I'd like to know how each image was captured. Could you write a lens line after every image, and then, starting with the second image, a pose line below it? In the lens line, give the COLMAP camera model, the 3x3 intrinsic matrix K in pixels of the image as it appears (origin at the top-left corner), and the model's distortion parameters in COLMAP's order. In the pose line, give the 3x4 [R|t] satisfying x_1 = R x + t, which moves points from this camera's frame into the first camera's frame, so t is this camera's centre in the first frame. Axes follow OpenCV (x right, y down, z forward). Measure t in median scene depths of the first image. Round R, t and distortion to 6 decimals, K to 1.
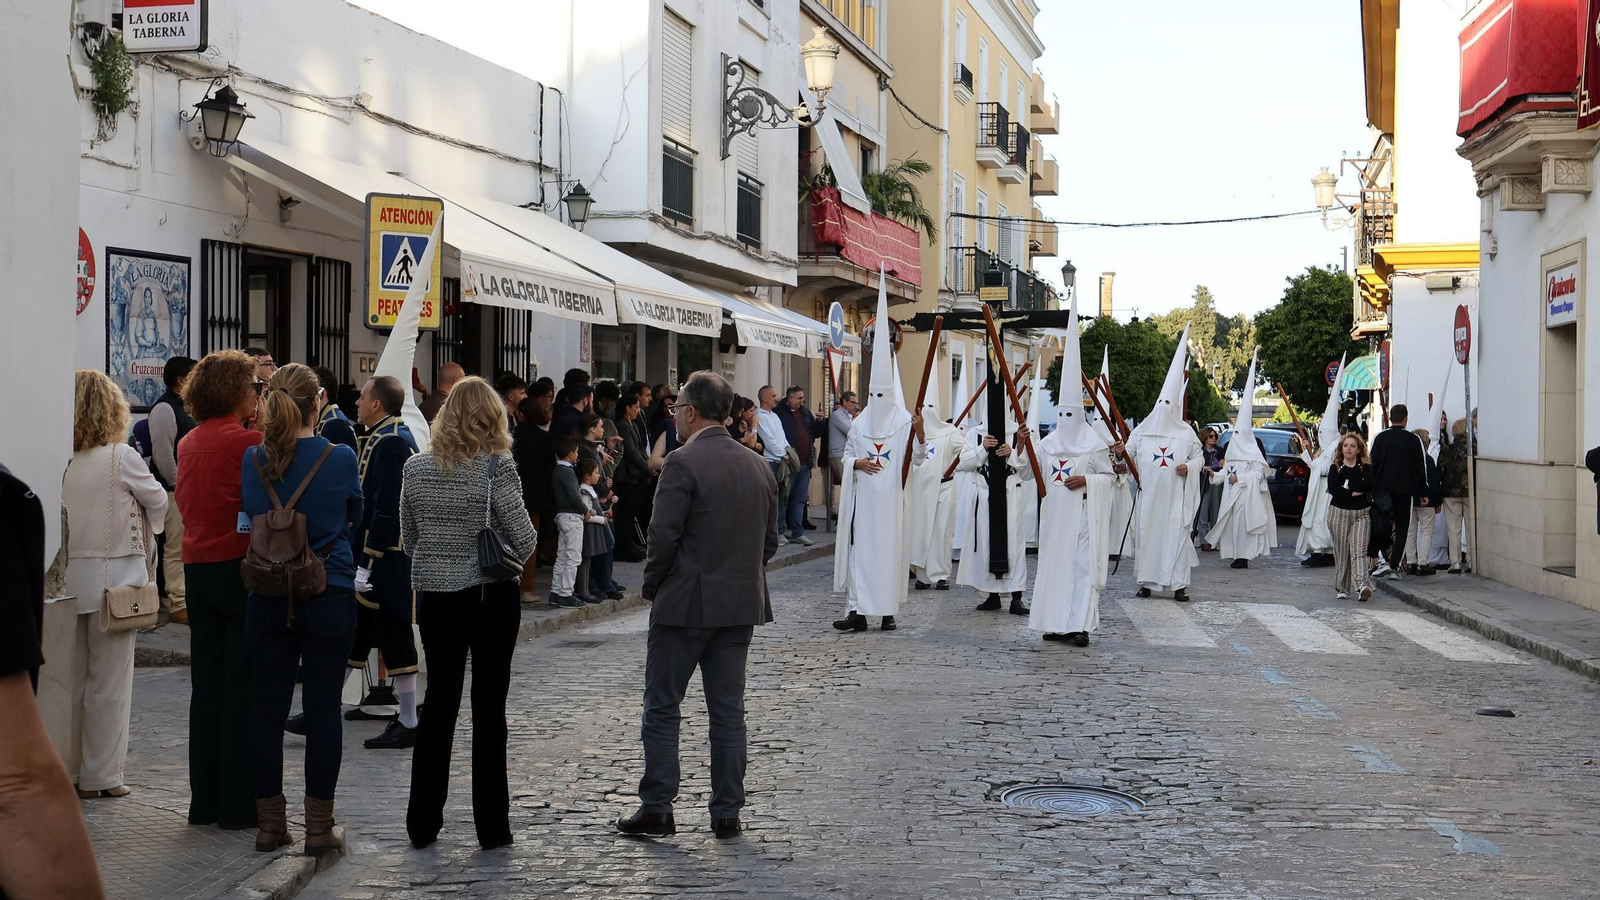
lens RADIAL K [[2184.6, 0, 805.9], [0, 2184.6, 466.7], [0, 0, 1]] dist [-0.189537, 0.000000]
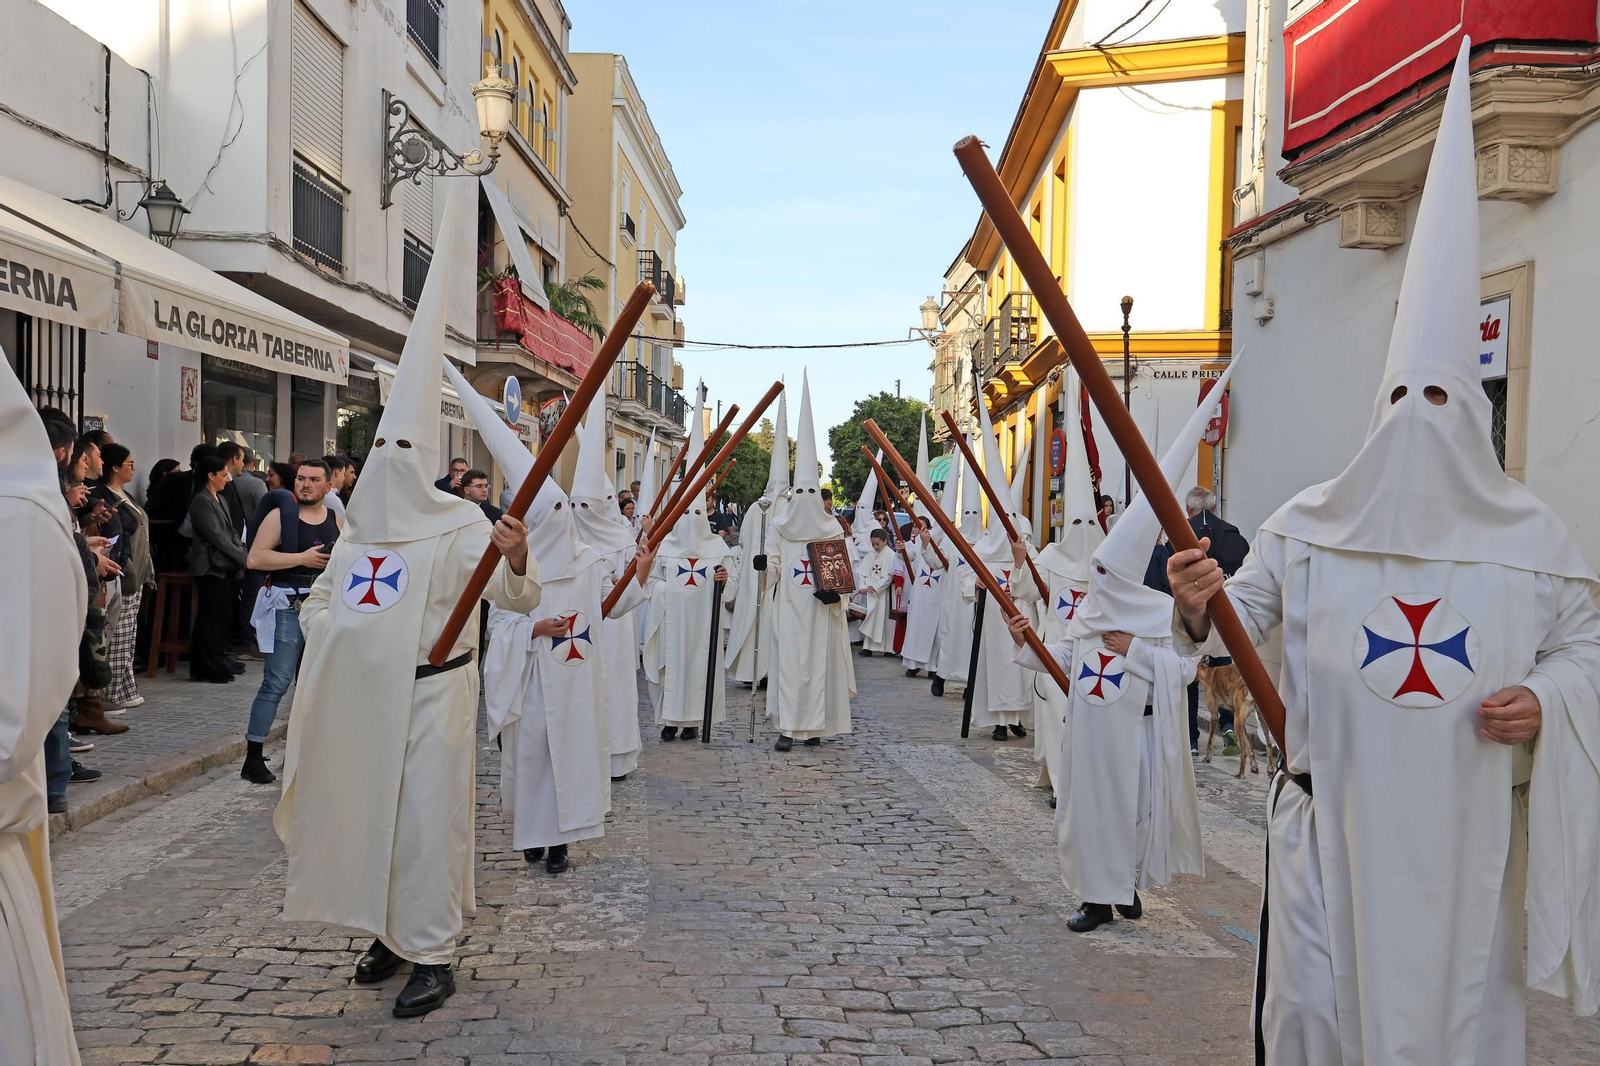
lens RADIAL K [[1504.0, 0, 787.1], [0, 1504.0, 532.9], [0, 0, 1]] dist [0.057323, 0.000000]
pose [[0.982743, 0.011600, 0.184610, 0.014457], [-0.011468, 0.999933, -0.001779, -0.007853], [-0.184618, -0.000369, 0.982810, 0.413936]]
